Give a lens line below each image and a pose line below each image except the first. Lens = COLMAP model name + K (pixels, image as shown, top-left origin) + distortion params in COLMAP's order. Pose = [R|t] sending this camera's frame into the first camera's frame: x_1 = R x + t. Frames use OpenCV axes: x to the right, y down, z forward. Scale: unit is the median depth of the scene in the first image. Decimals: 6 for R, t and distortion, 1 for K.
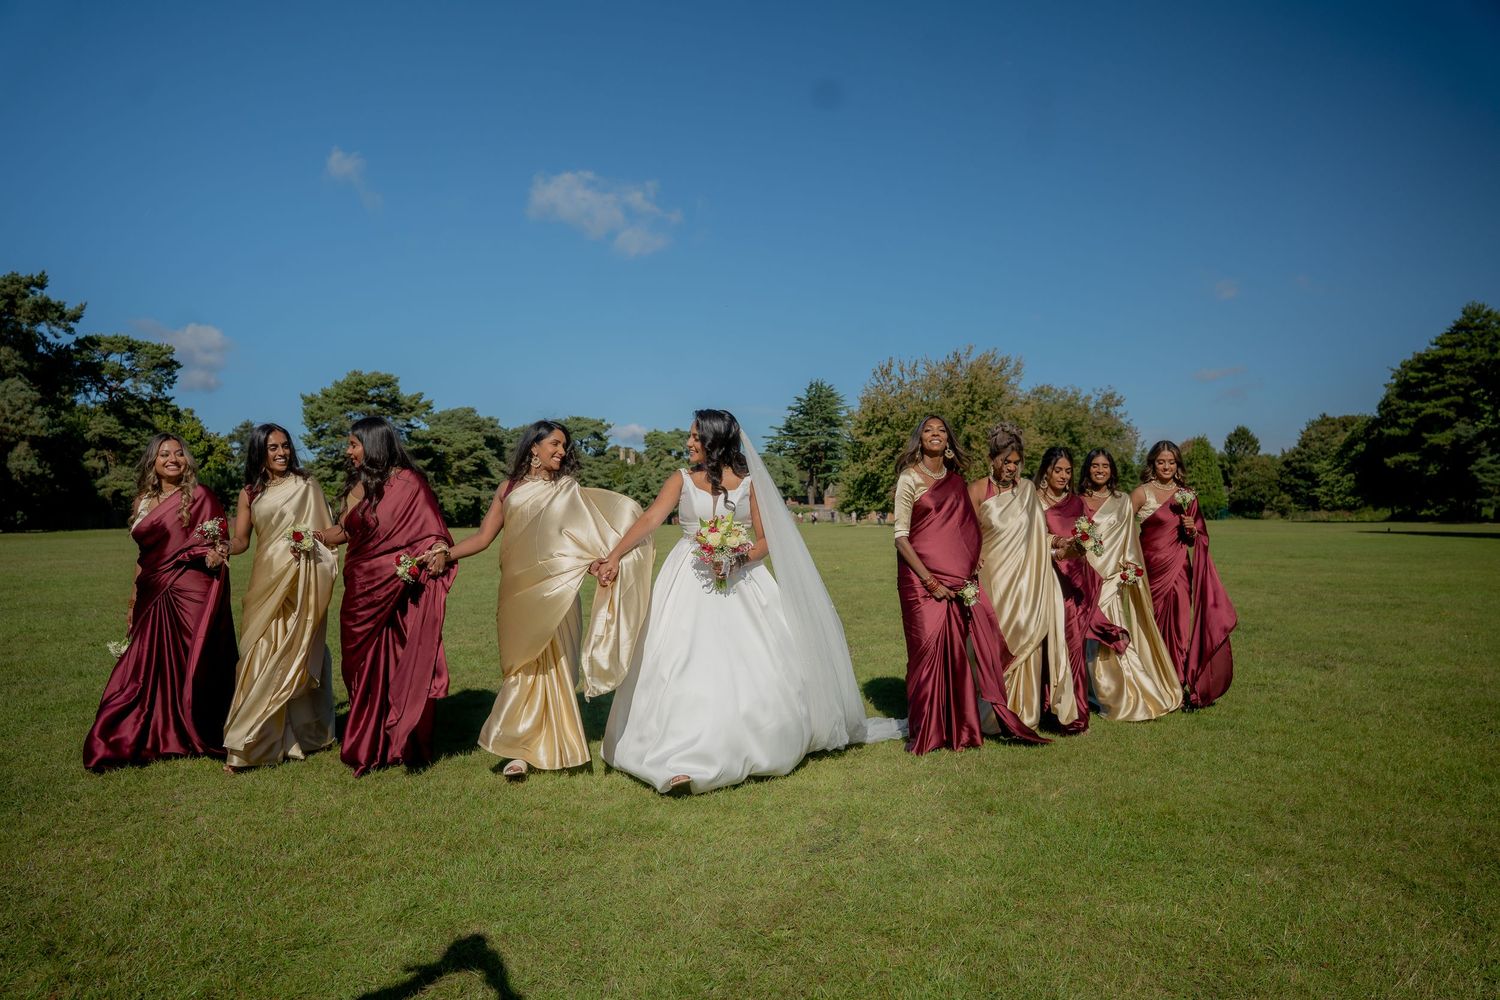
lens RADIAL K [[1170.1, 0, 766.5], [0, 1170.1, 501.4], [0, 0, 1]] dist [-0.066065, 0.044637]
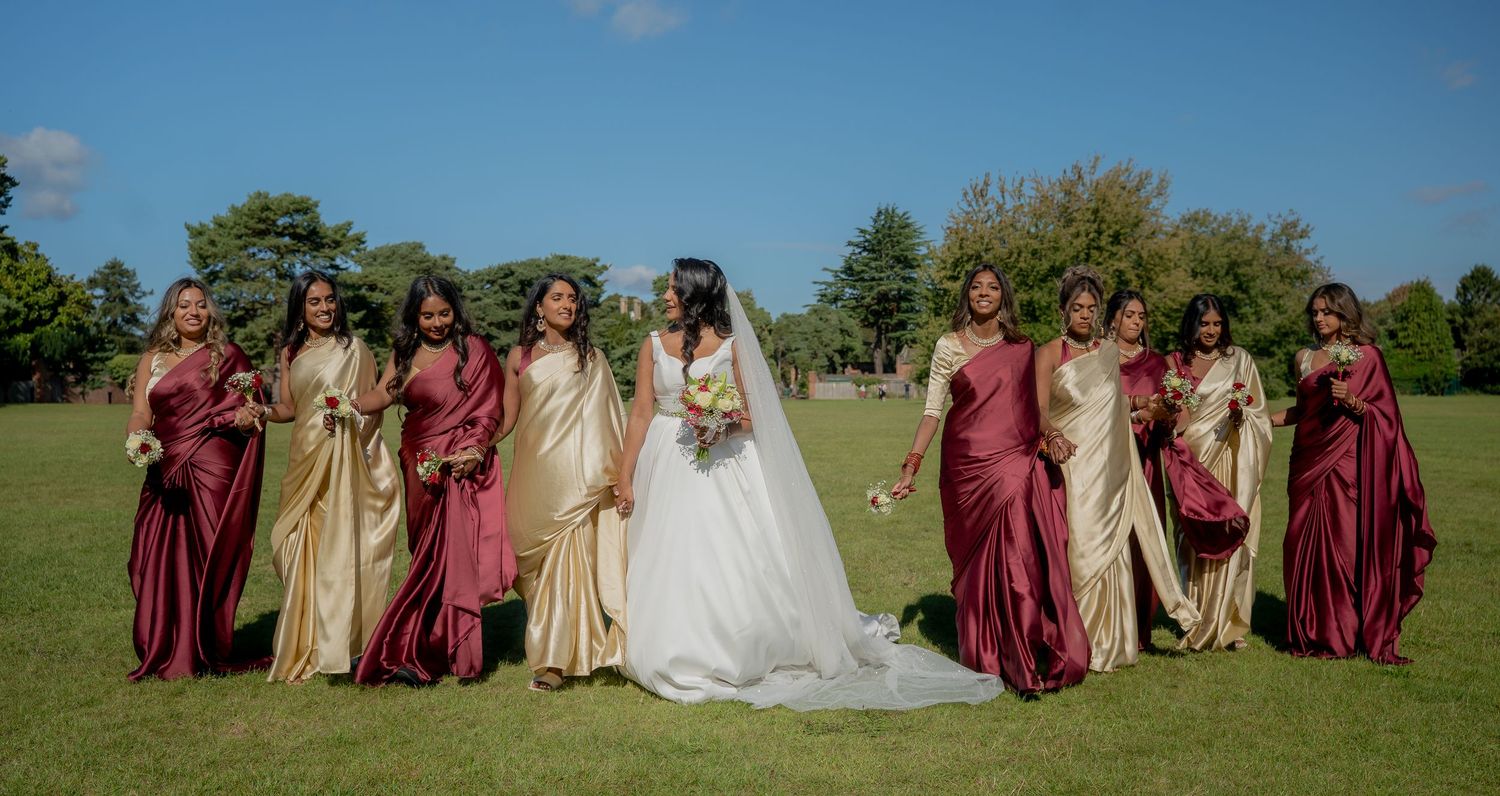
lens RADIAL K [[1574.4, 0, 768.0], [0, 1574.4, 392.2], [0, 0, 1]] dist [0.034377, 0.000000]
pose [[0.999461, 0.001594, -0.032797, 0.001843], [-0.001122, 0.999896, 0.014391, 0.000087], [0.032817, -0.014347, 0.999358, 0.003811]]
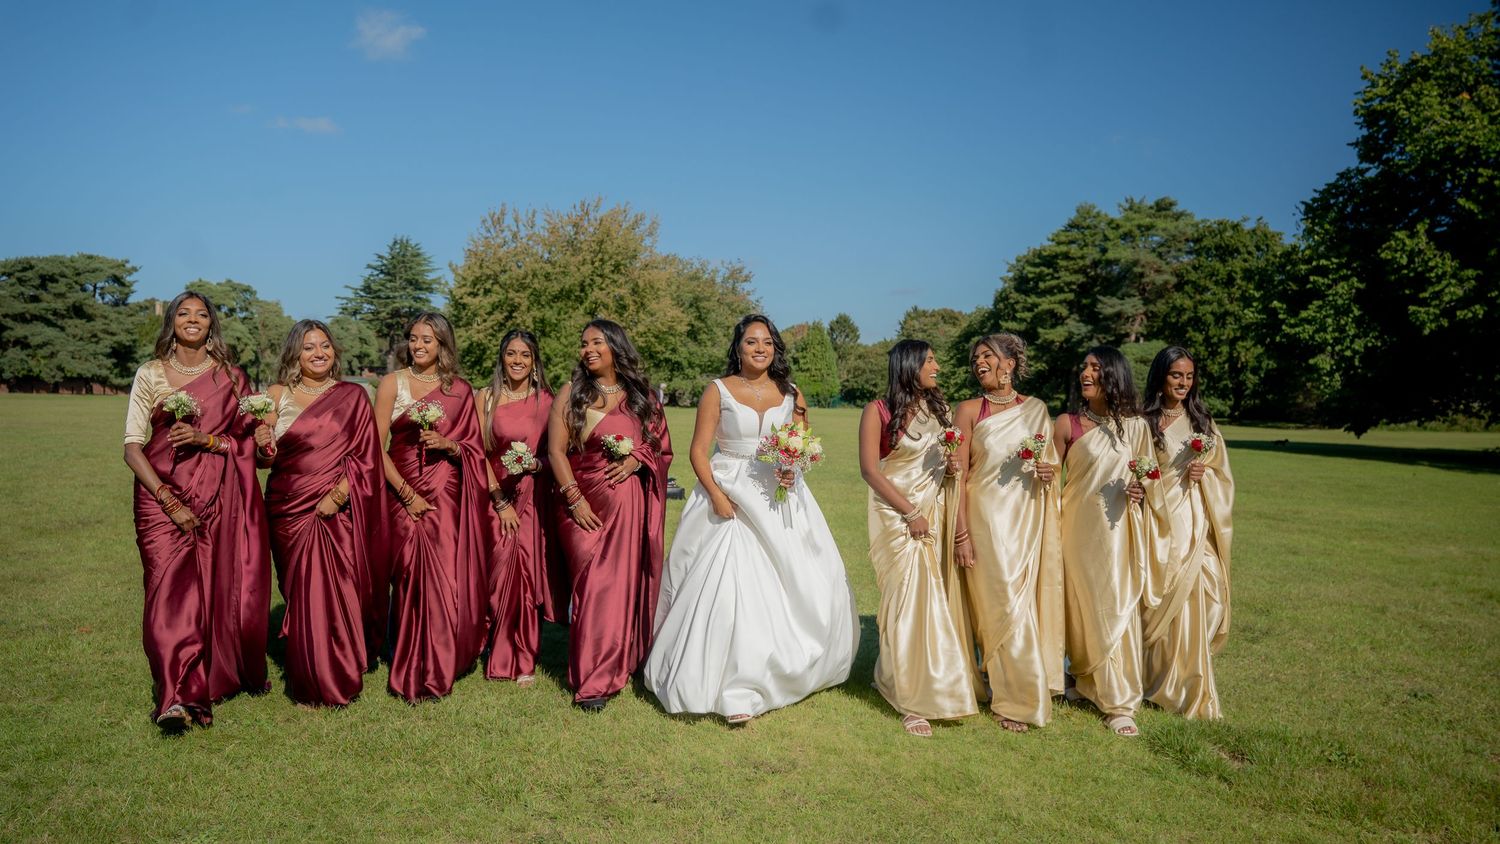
lens RADIAL K [[1171.7, 0, 742.6], [0, 1171.7, 421.2], [0, 0, 1]] dist [-0.089673, 0.119971]
pose [[0.942948, 0.024268, 0.332054, -0.004173], [-0.036506, 0.998863, 0.030666, -0.000780], [-0.330933, -0.041038, 0.942762, 0.148895]]
